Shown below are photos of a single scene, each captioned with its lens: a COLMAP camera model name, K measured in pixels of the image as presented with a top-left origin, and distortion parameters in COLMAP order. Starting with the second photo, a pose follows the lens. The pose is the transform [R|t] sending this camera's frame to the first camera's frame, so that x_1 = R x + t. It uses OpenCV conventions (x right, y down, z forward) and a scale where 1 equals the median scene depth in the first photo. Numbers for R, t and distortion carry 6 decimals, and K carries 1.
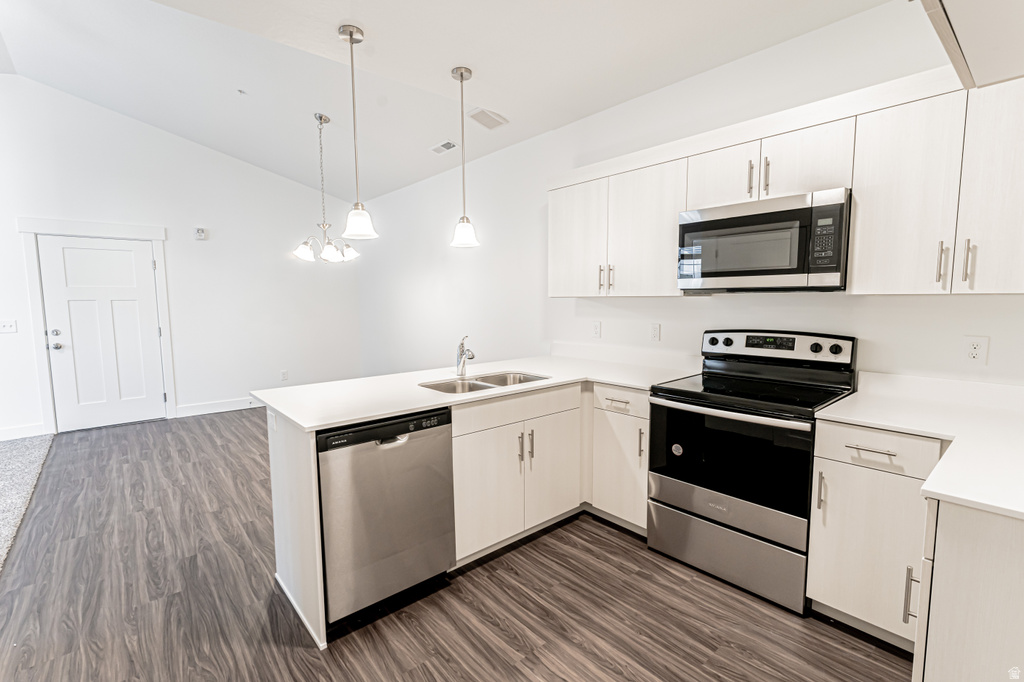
lens RADIAL K [[462.8, 0, 492.5], [0, 462.8, 338.2], [0, 0, 1]] dist [-0.000430, 0.000085]
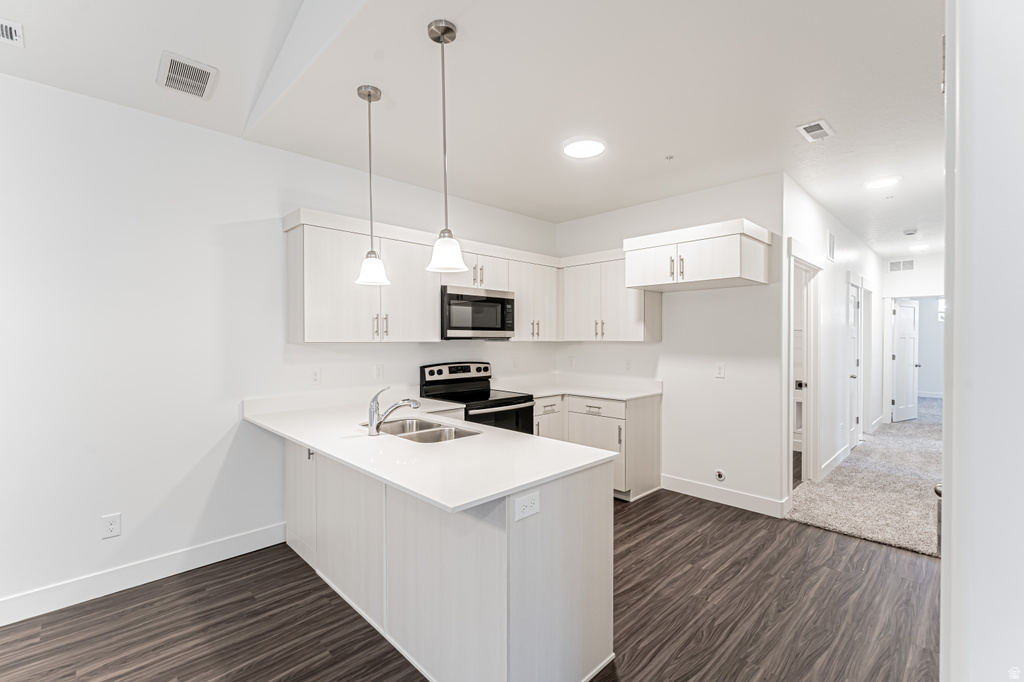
lens RADIAL K [[432.7, 0, 502.0], [0, 432.7, 340.8], [0, 0, 1]] dist [0.001478, 0.000403]
pose [[-0.052181, 0.008215, 0.998604, -0.940697], [0.094413, 0.995528, -0.003256, -0.071685], [-0.994165, 0.094112, -0.052723, 0.889479]]
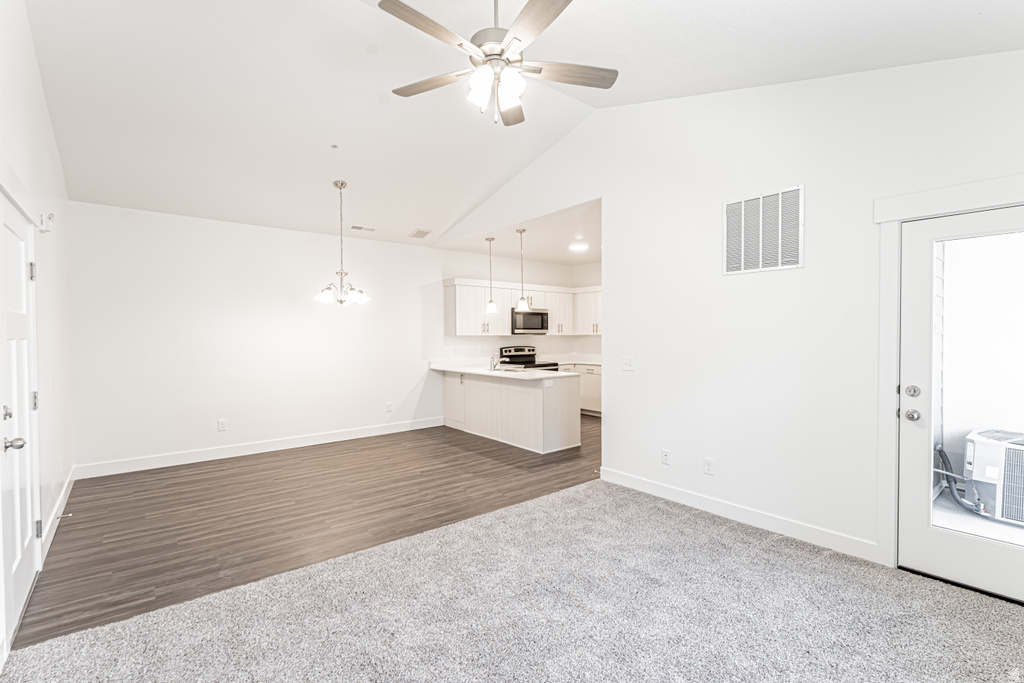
lens RADIAL K [[472.2, 0, 512.0], [0, 472.2, 341.5], [0, 0, 1]] dist [0.000050, 0.000023]
pose [[0.013076, -0.001890, 0.999913, -2.565353], [0.097278, 0.995257, 0.000609, -0.054567], [-0.995171, 0.097261, 0.013198, 0.968942]]
